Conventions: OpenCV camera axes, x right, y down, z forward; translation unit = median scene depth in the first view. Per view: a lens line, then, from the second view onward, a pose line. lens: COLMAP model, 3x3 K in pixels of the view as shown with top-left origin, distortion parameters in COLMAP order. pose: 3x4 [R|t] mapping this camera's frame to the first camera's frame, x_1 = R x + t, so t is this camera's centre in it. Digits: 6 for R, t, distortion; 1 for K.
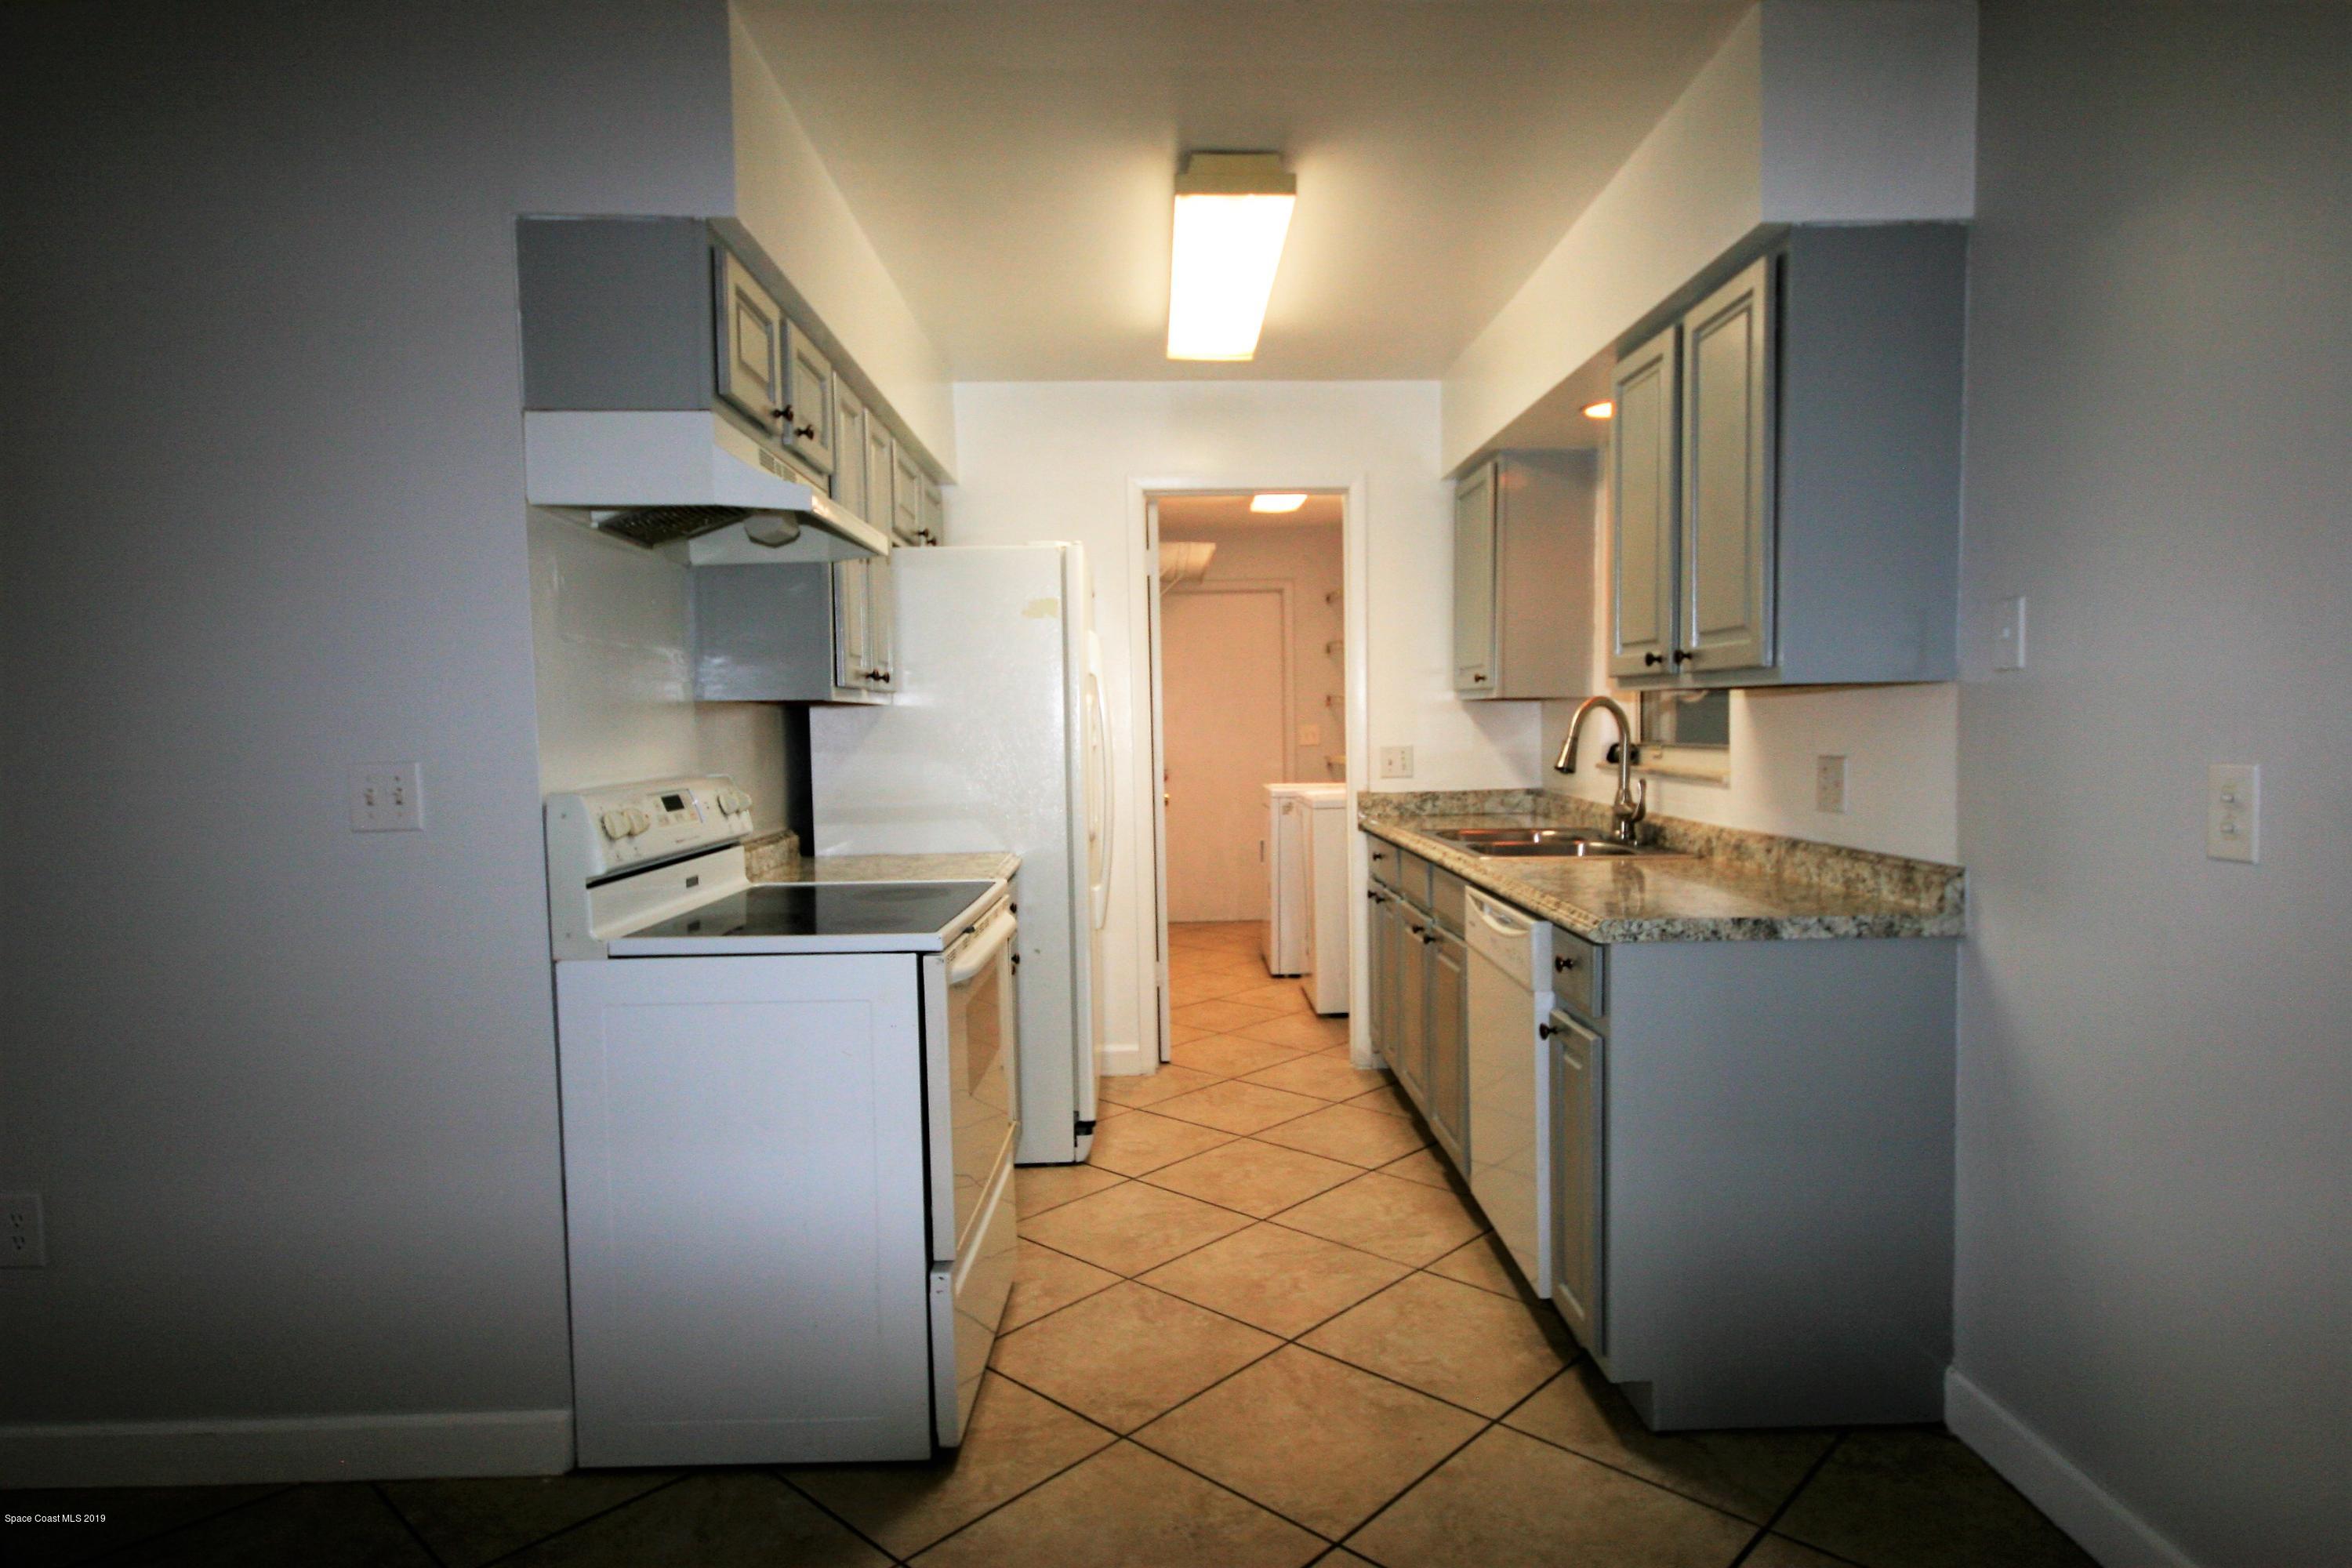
lens RADIAL K [[1344.0, 0, 1175.5], [0, 1344.0, 806.7], [0, 0, 1]] dist [0.001056, 0.000093]
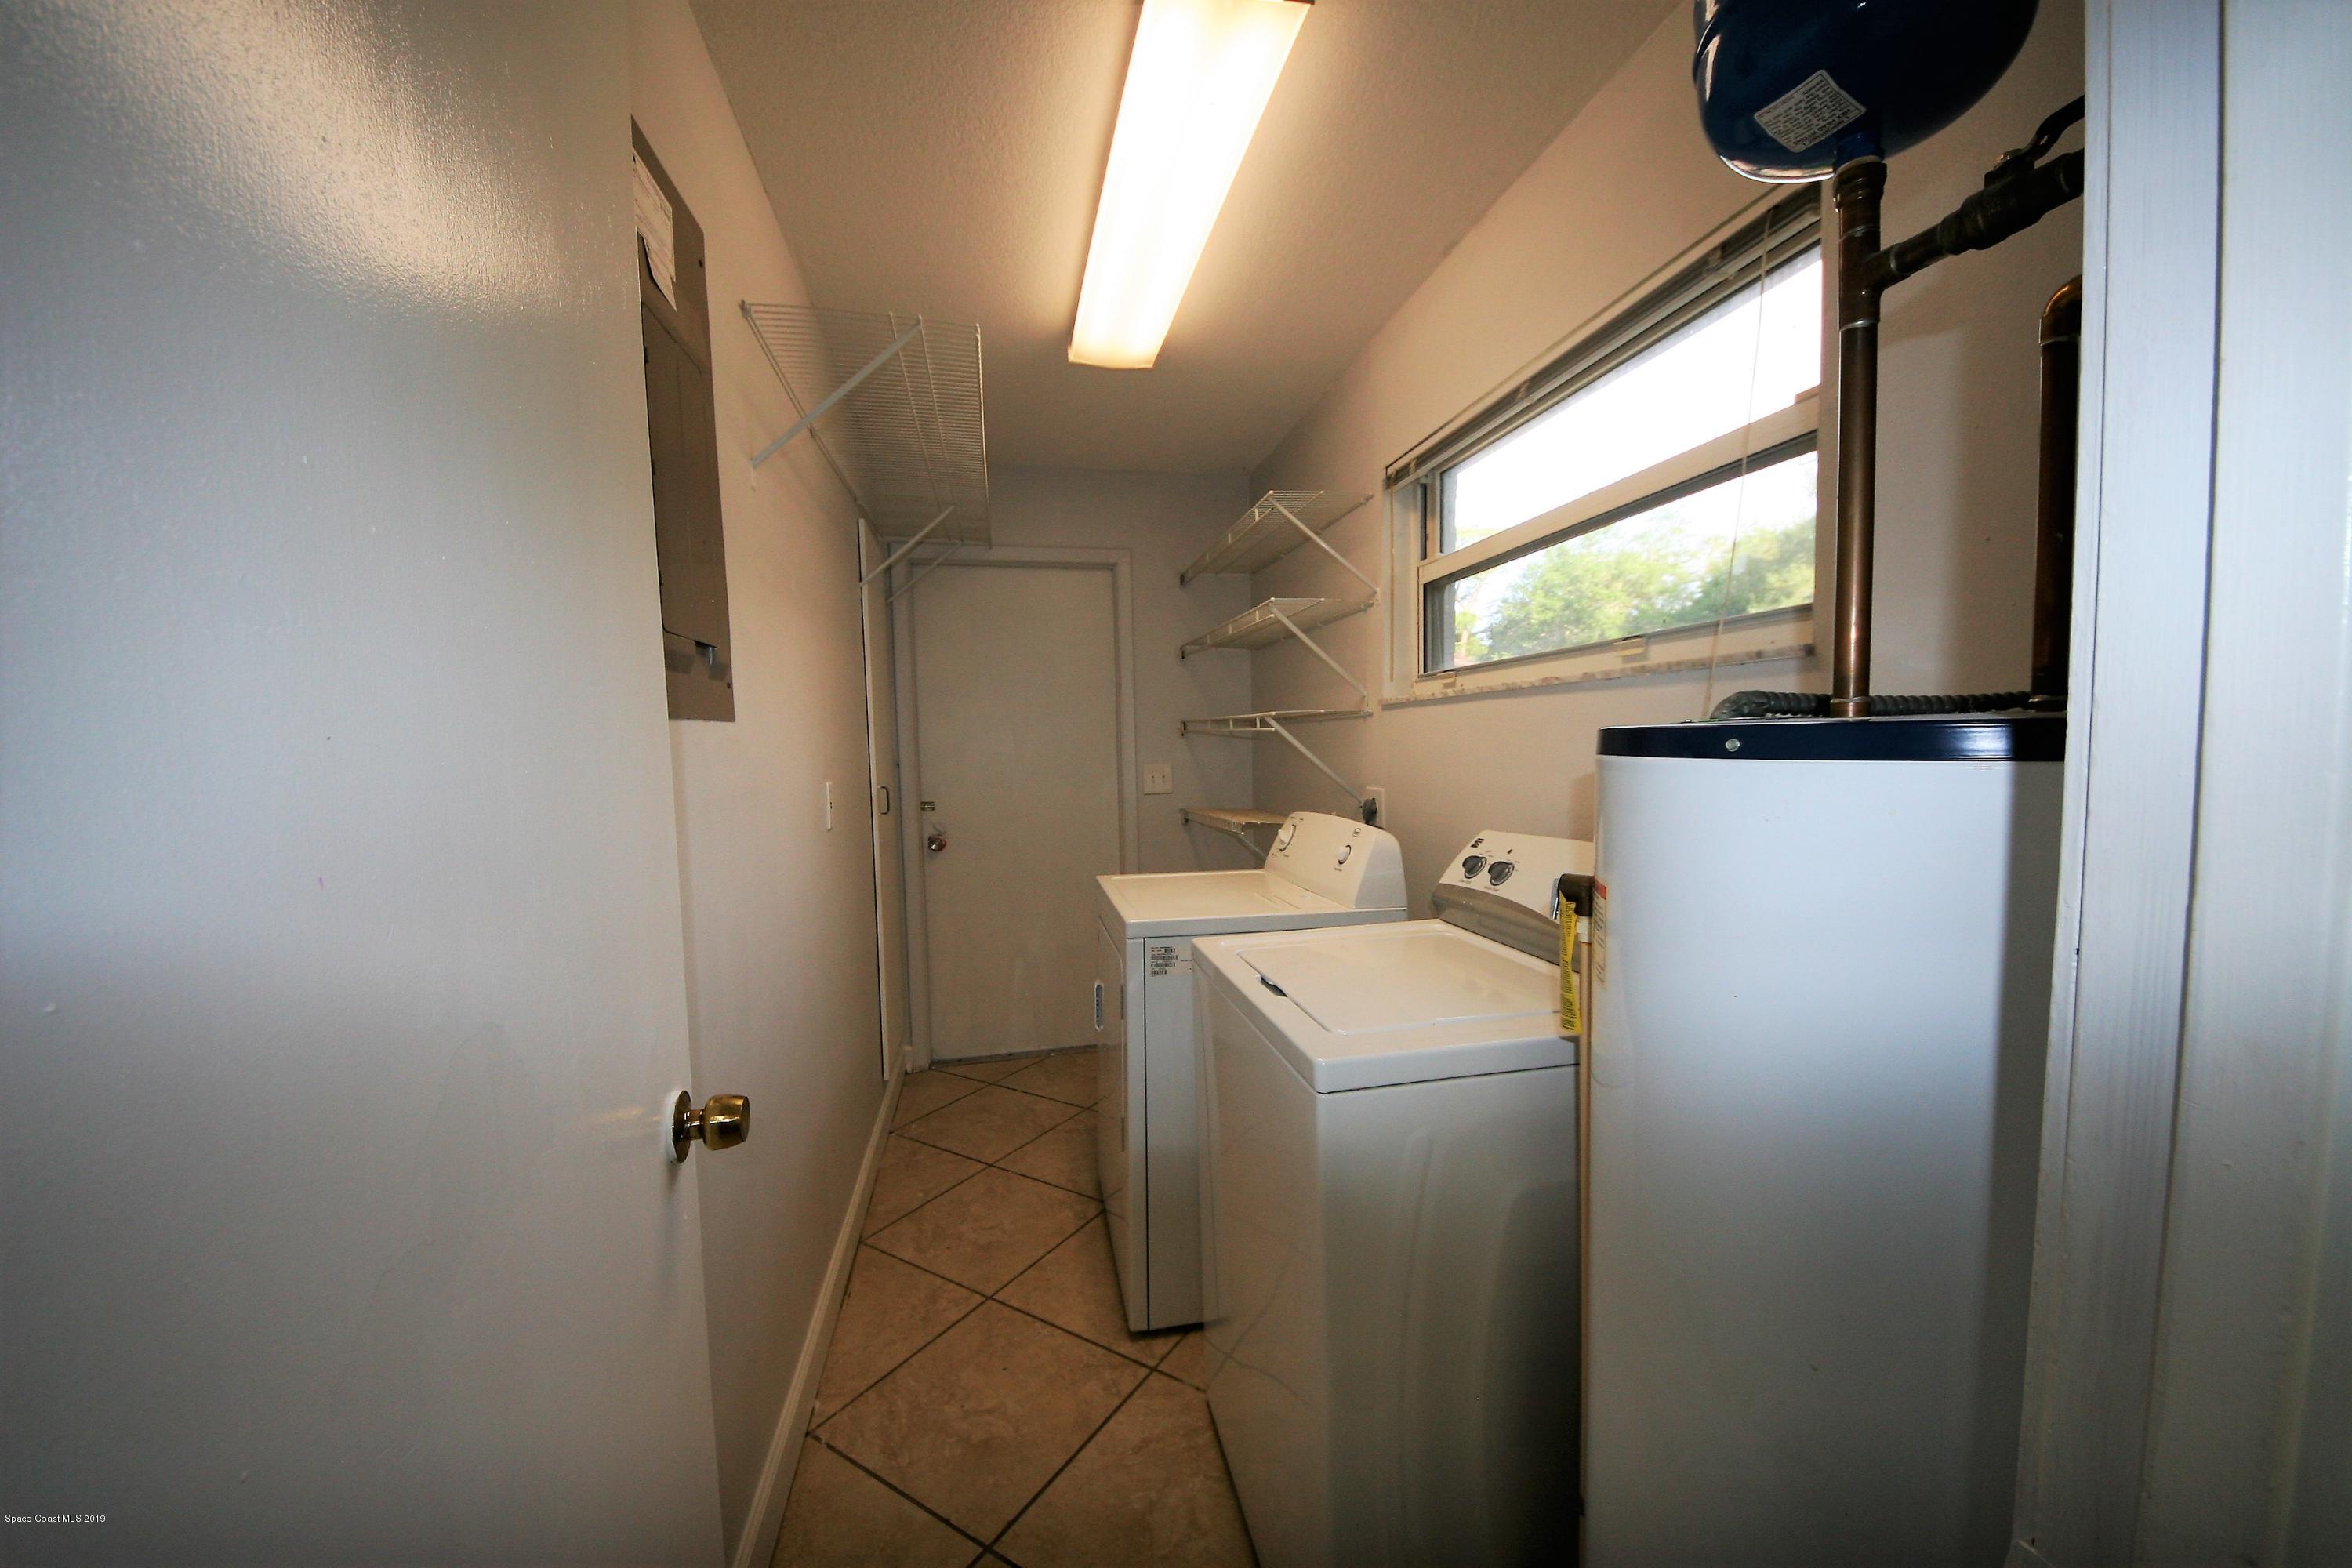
lens RADIAL K [[877.7, 0, 1173.5], [0, 877.7, 804.9], [0, 0, 1]] dist [-0.014242, -0.001592]
pose [[0.984177, -0.014808, 0.176566, 0.049895], [0.014452, 0.999890, 0.003298, -0.071634], [-0.176595, -0.000694, 0.984283, 0.976124]]
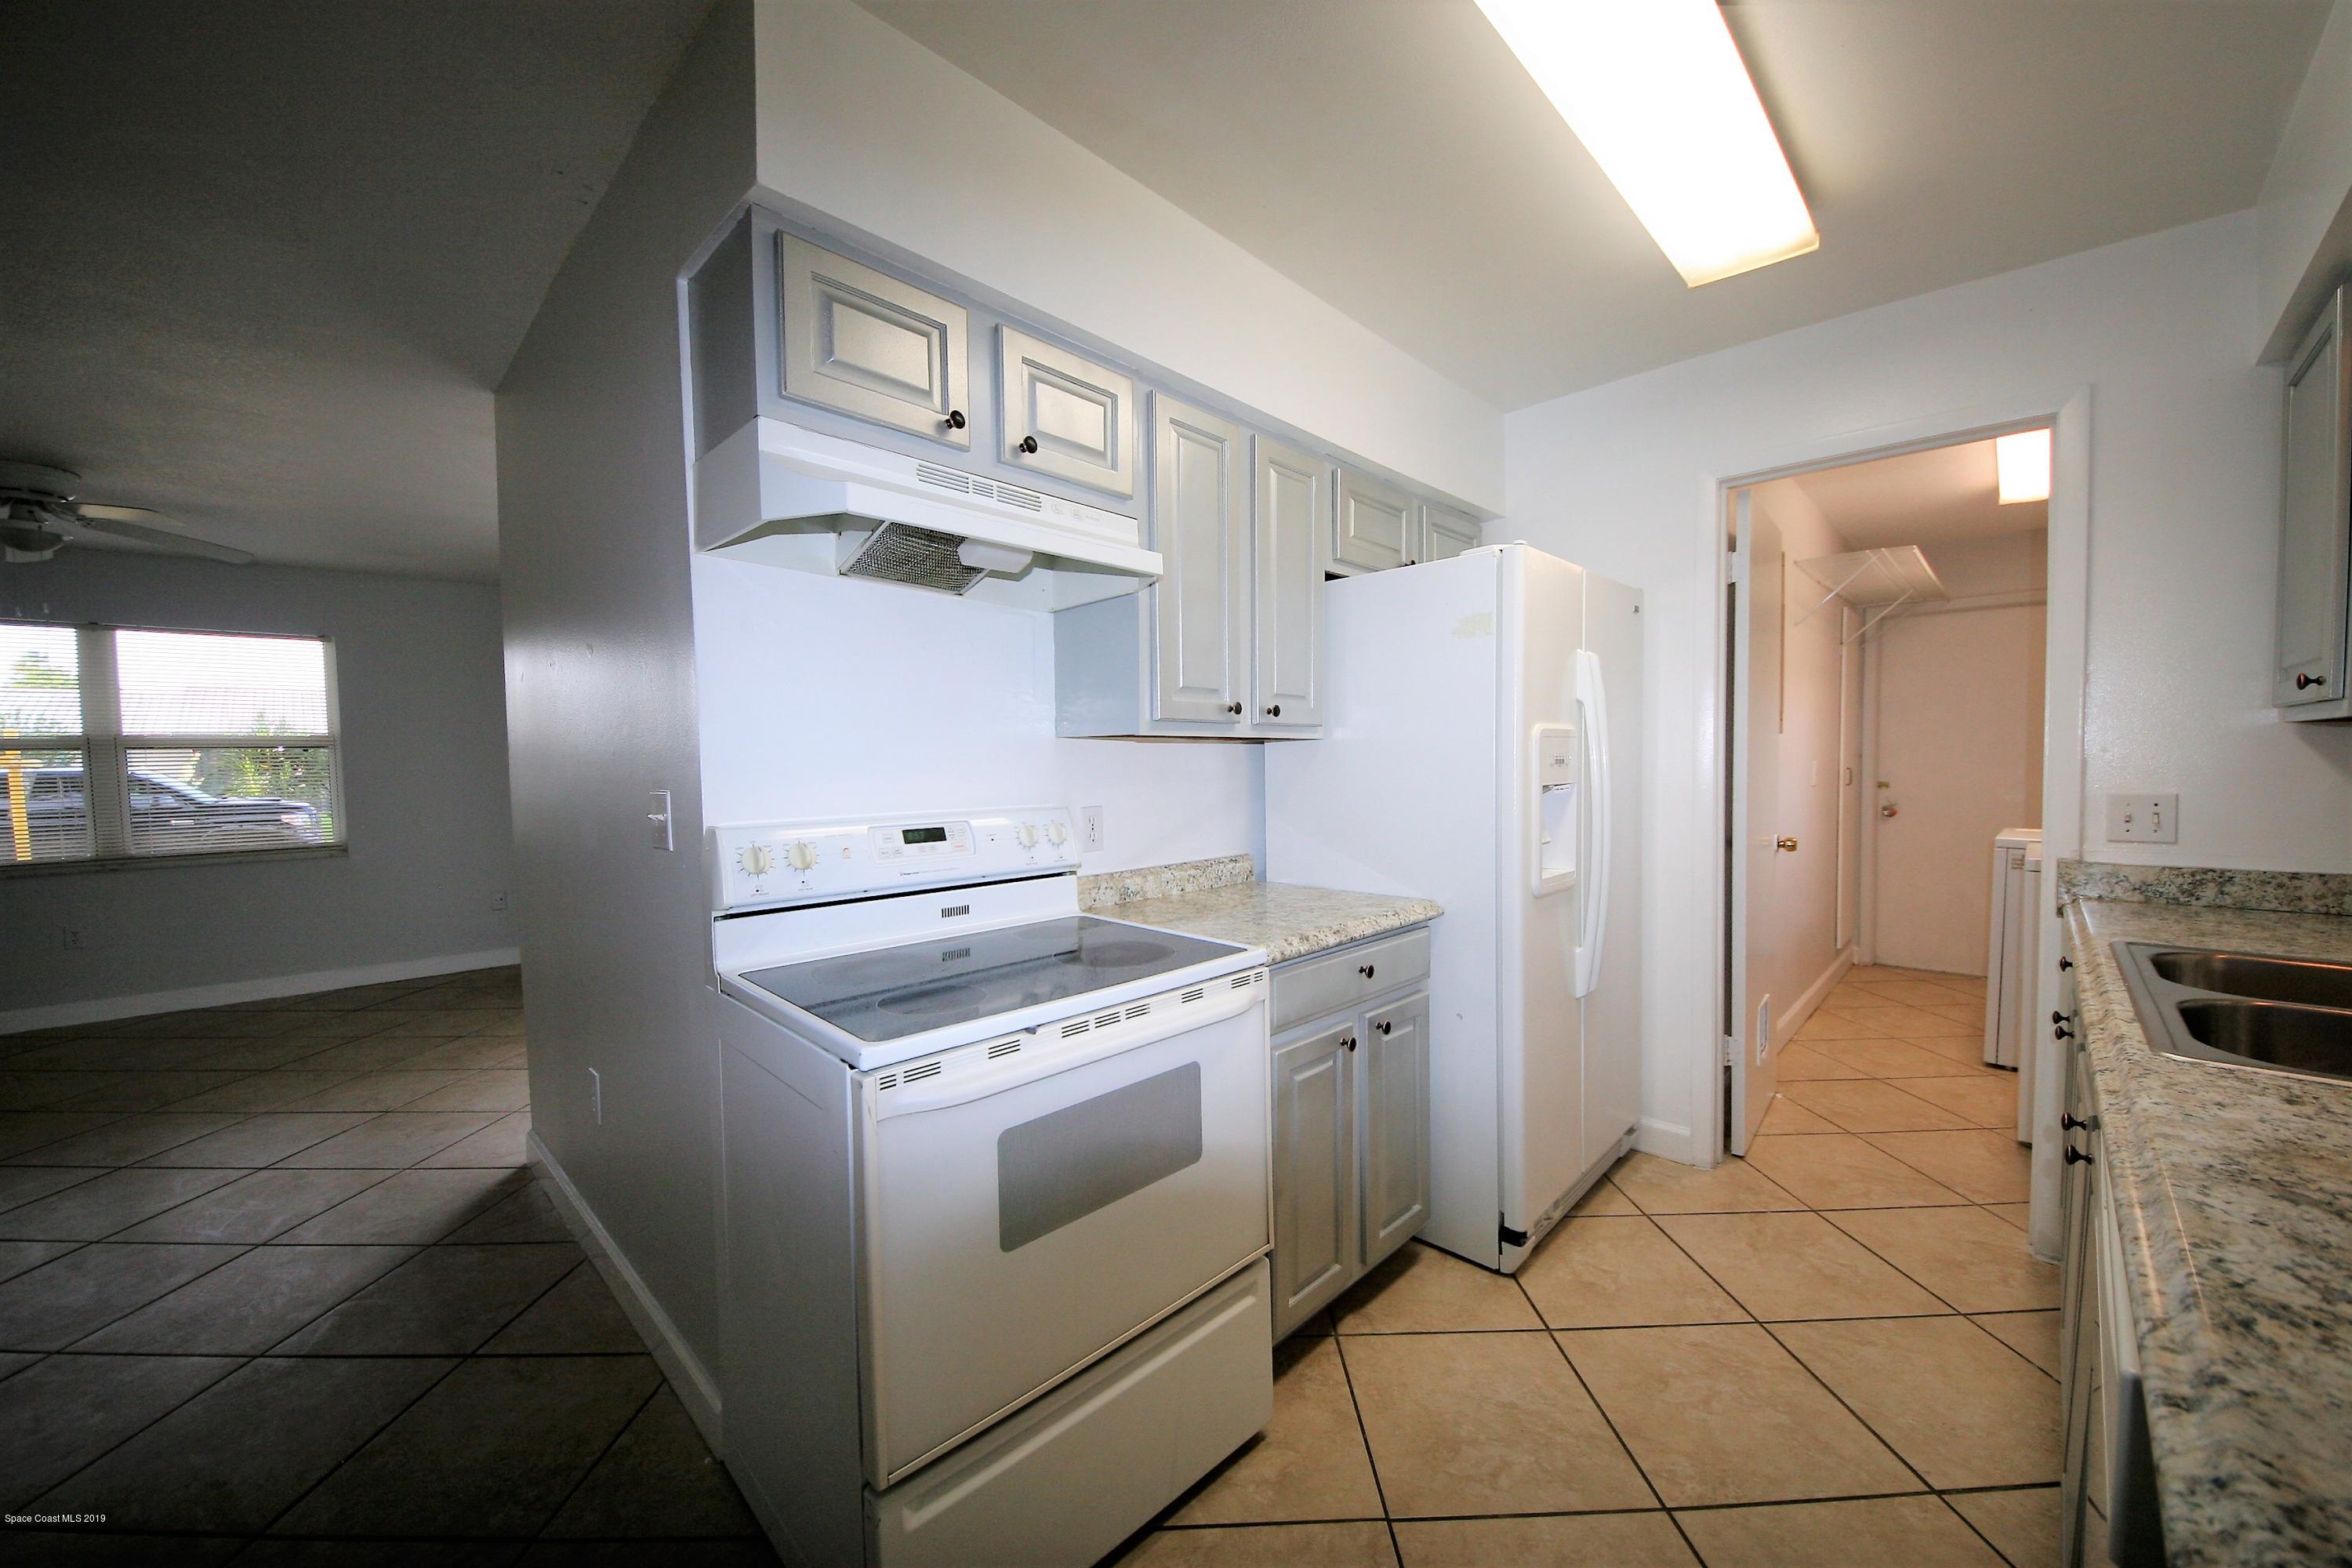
lens RADIAL K [[877.7, 0, 1184.5], [0, 877.7, 797.0], [0, 0, 1]] dist [-0.014242, -0.001592]
pose [[0.699898, 0.037818, -0.713241, 0.137550], [-0.046196, 0.998903, 0.007633, -0.025748], [0.712747, 0.027606, 0.700878, 0.376348]]
